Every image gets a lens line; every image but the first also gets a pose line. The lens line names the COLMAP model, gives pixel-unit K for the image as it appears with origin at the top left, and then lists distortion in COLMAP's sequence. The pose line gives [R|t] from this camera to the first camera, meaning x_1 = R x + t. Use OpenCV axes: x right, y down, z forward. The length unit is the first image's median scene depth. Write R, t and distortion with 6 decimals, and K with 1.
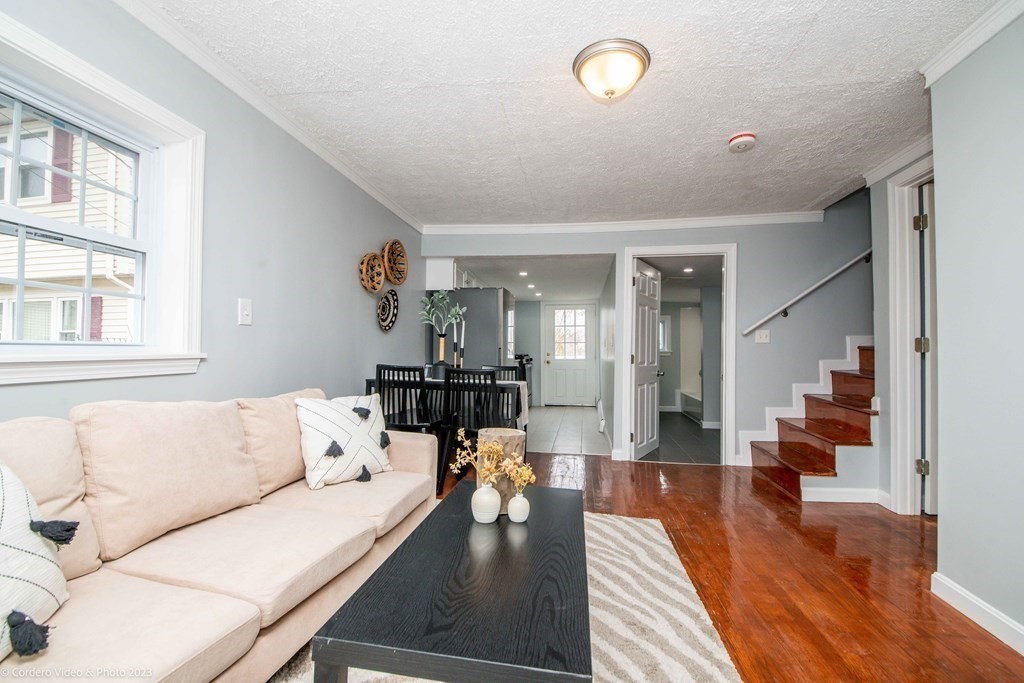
lens RADIAL K [[423.2, 0, 512.0], [0, 423.2, 341.5], [0, 0, 1]] dist [0.001879, -0.015771]
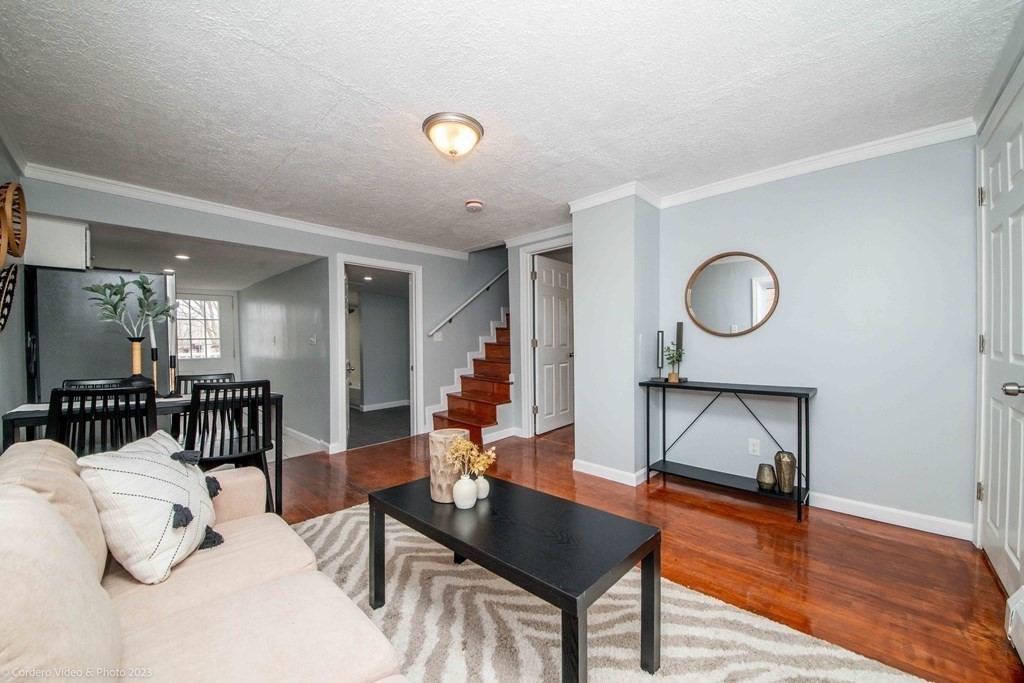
lens RADIAL K [[380.4, 0, 512.0], [0, 380.4, 341.5], [0, 0, 1]] dist [0.021644, -0.020059]
pose [[0.565414, -0.015885, 0.824655, -0.315209], [-0.002900, 0.999770, 0.021247, -0.024071], [-0.824802, -0.014405, 0.565238, 0.099487]]
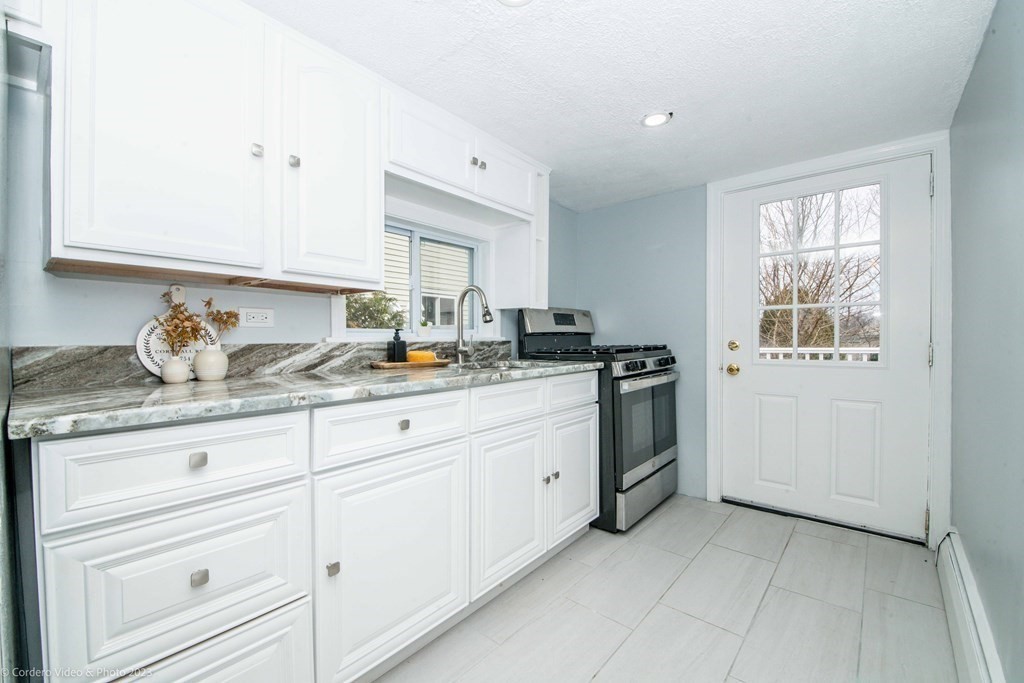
lens RADIAL K [[444.3, 0, 512.0], [0, 444.3, 341.5], [0, 0, 1]] dist [0.000111, -0.000032]
pose [[0.865187, 0.003480, -0.501438, 0.252032], [0.012622, 0.999508, 0.028715, 0.034883], [0.501291, -0.031173, 0.864717, 1.427132]]
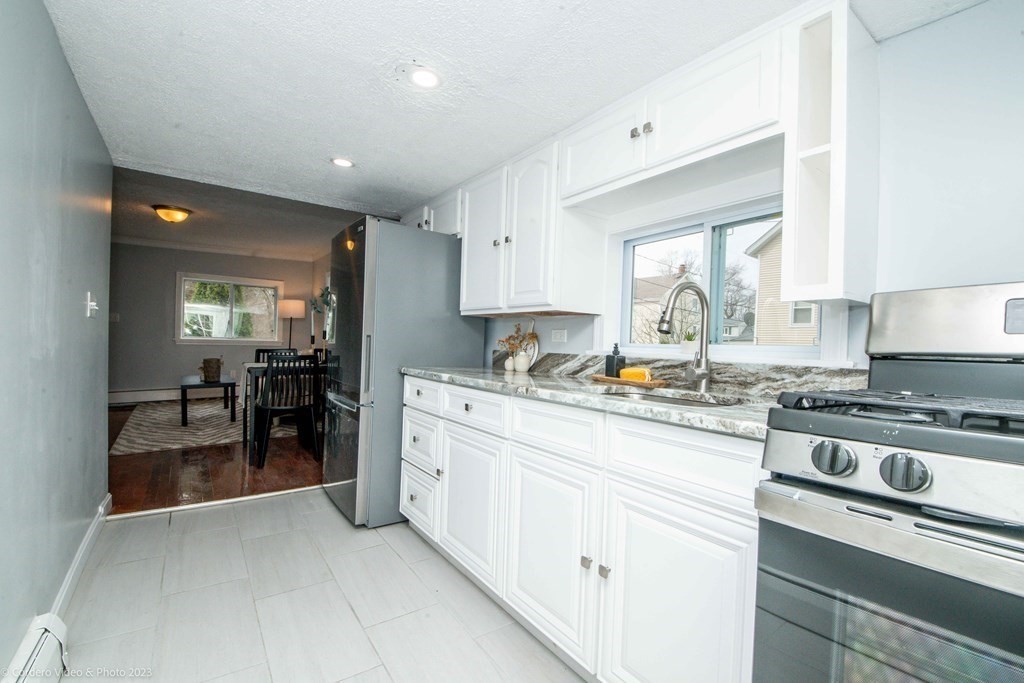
lens RADIAL K [[423.2, 0, 512.0], [0, 423.2, 341.5], [0, 0, 1]] dist [0.001879, -0.015771]
pose [[-0.685848, -0.036710, -0.726818, 0.322346], [-0.025257, 0.999326, -0.026642, 0.049837], [0.727306, 0.000085, -0.686313, 2.161964]]
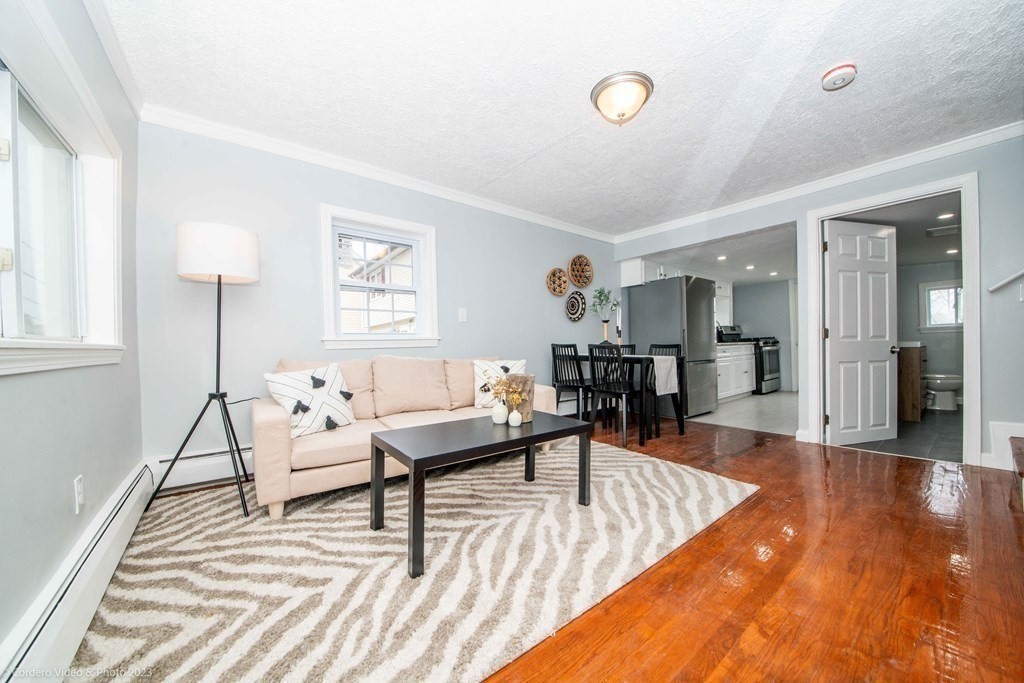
lens RADIAL K [[355.5, 0, 513.4], [0, 355.5, 346.3], [0, 0, 1]] dist [0.000537, -0.011743]
pose [[0.731450, -0.025145, -0.681431, 0.350579], [0.045224, 0.998909, 0.011684, 0.034657], [0.680393, -0.039363, 0.731789, -0.004123]]
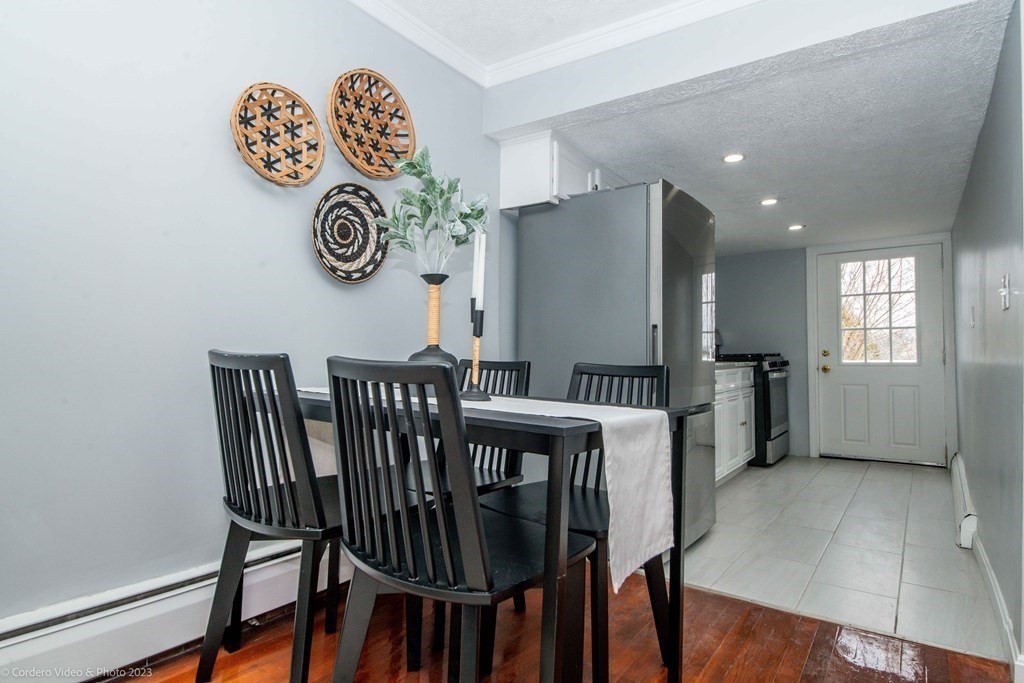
lens RADIAL K [[569.4, 0, 512.0], [0, 569.4, 341.5], [0, 0, 1]] dist [0.012282, -0.000713]
pose [[0.899657, -0.013112, -0.436400, 0.108792], [0.009954, 0.999905, -0.009522, 0.043771], [0.436483, 0.004222, 0.899702, 0.539180]]
